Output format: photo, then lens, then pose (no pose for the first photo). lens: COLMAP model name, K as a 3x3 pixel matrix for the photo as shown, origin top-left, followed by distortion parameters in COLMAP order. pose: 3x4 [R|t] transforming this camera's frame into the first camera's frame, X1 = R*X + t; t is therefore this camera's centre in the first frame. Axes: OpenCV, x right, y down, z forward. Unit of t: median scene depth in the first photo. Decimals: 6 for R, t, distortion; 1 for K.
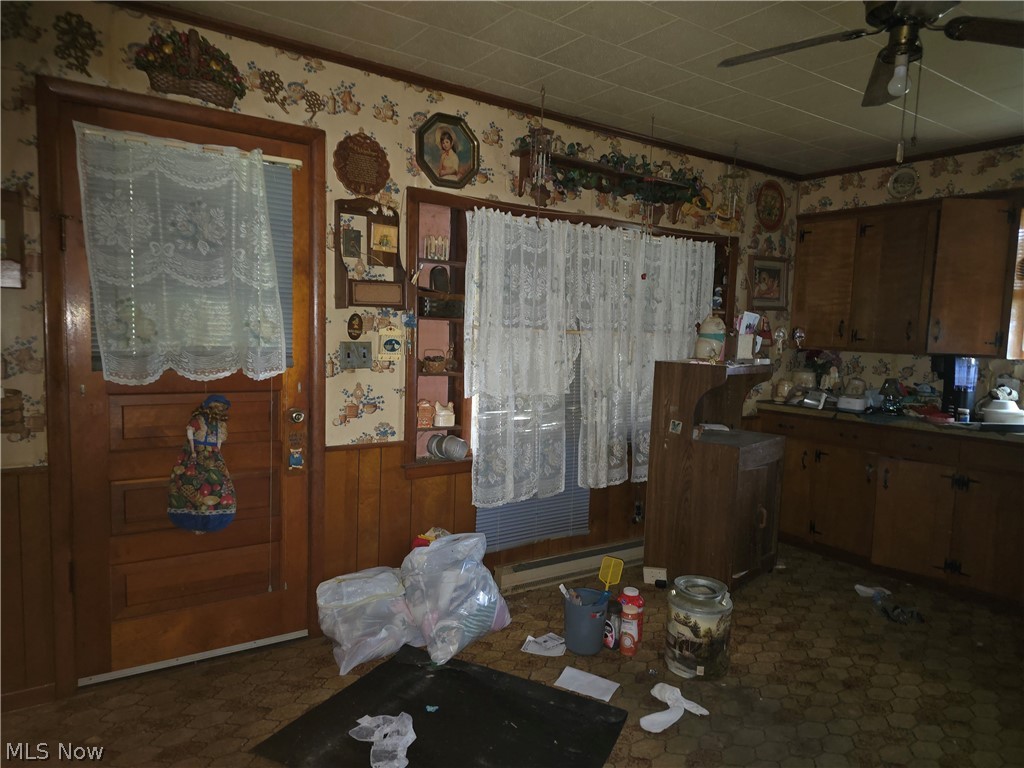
lens RADIAL K [[690.3, 0, 511.6], [0, 690.3, 388.1], [0, 0, 1]] dist [0.069245, -0.063539]
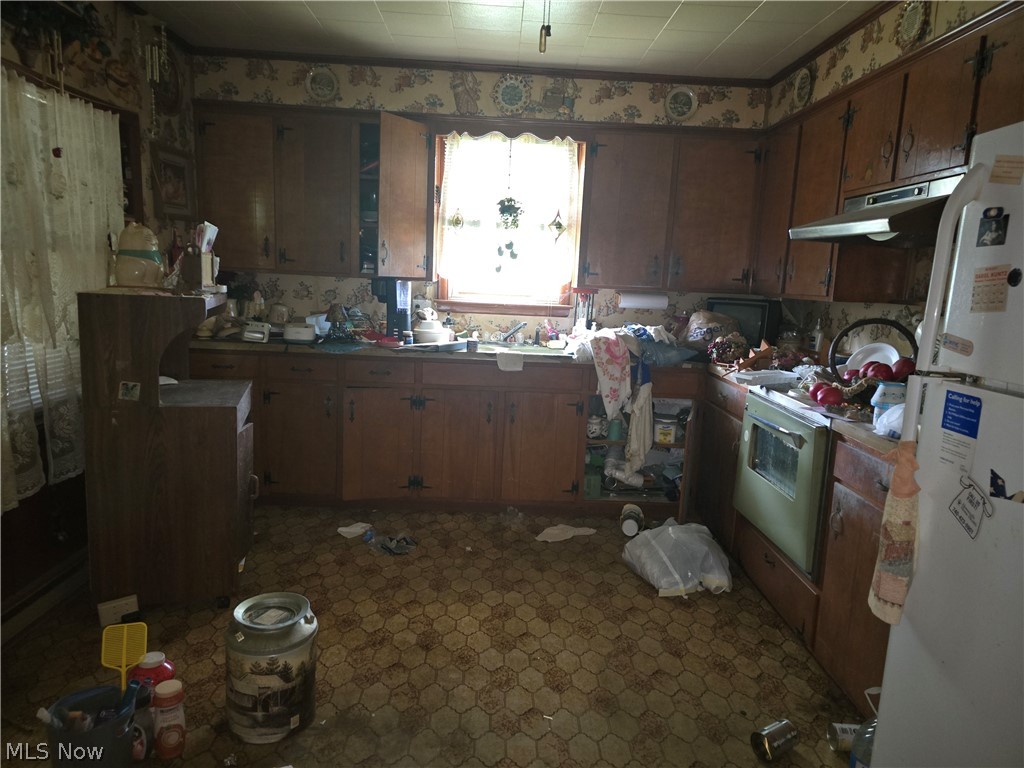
lens RADIAL K [[690.3, 0, 511.6], [0, 690.3, 388.1], [0, 0, 1]] dist [0.069245, -0.063539]
pose [[0.550835, -0.147121, 0.821545, -0.114883], [0.046956, 0.988245, 0.145489, -0.027730], [-0.833292, -0.041564, 0.551268, 0.306163]]
